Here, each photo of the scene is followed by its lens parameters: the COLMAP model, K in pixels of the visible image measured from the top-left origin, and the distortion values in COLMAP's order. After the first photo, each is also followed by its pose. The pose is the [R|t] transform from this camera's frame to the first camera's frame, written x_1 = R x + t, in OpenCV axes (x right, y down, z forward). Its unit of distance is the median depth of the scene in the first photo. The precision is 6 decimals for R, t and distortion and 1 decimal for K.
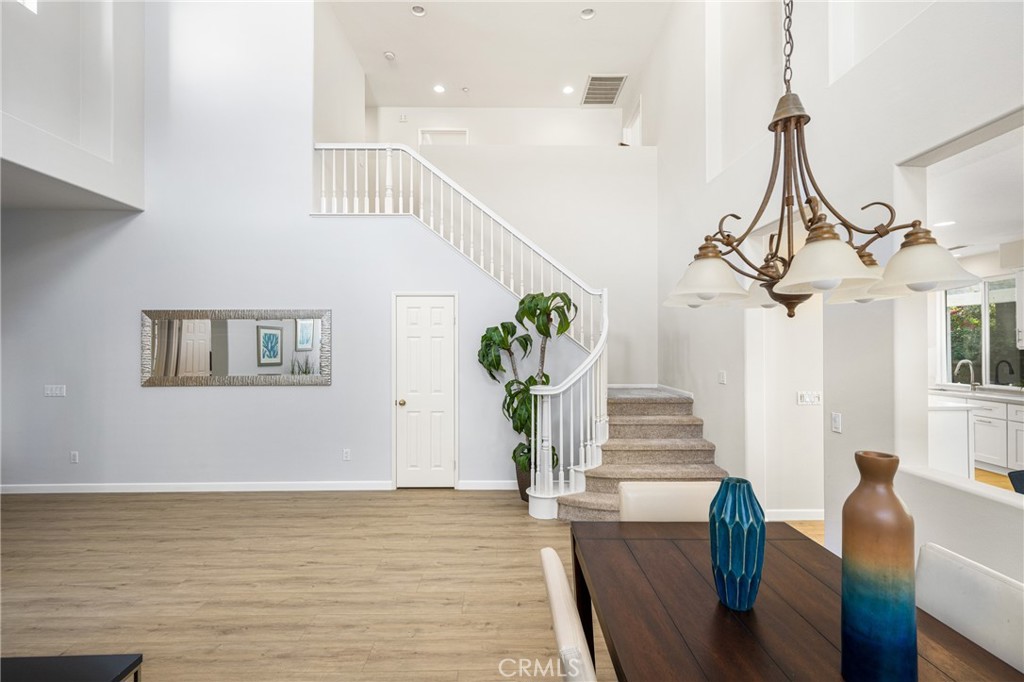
lens RADIAL K [[455.7, 0, 512.0], [0, 455.7, 341.0], [0, 0, 1]] dist [-0.002202, -0.000238]
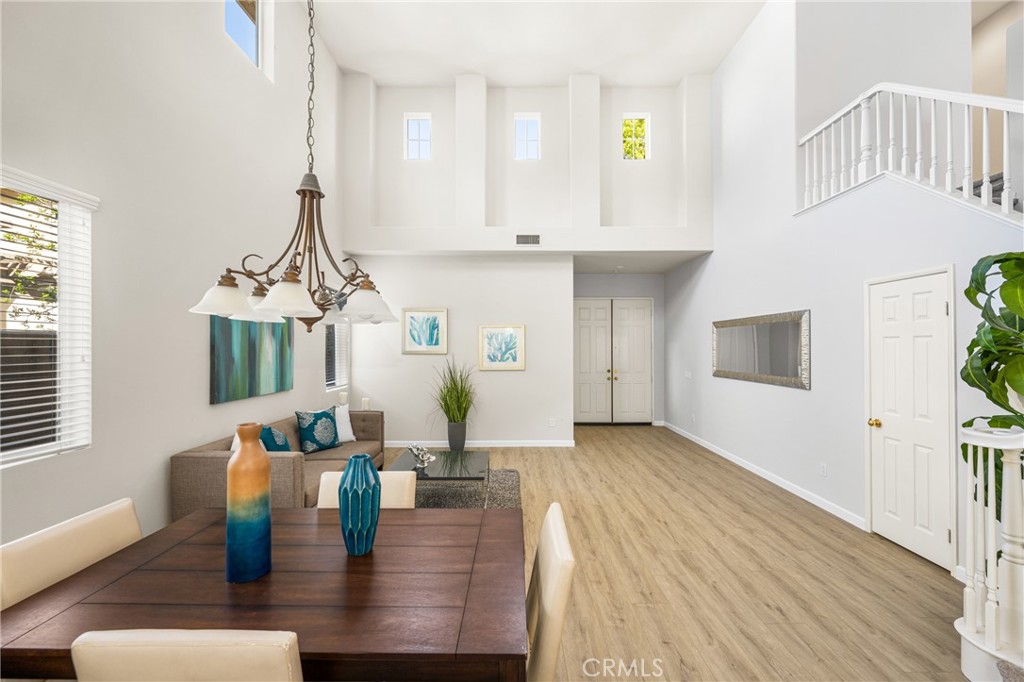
lens RADIAL K [[408.3, 0, 512.0], [0, 408.3, 341.0], [0, 0, 1]] dist [0.010596, -0.000232]
pose [[0.004507, -0.007807, -0.999959, 0.545068], [0.008561, 0.999933, -0.007768, -0.002809], [0.999953, -0.008526, 0.004574, 0.468032]]
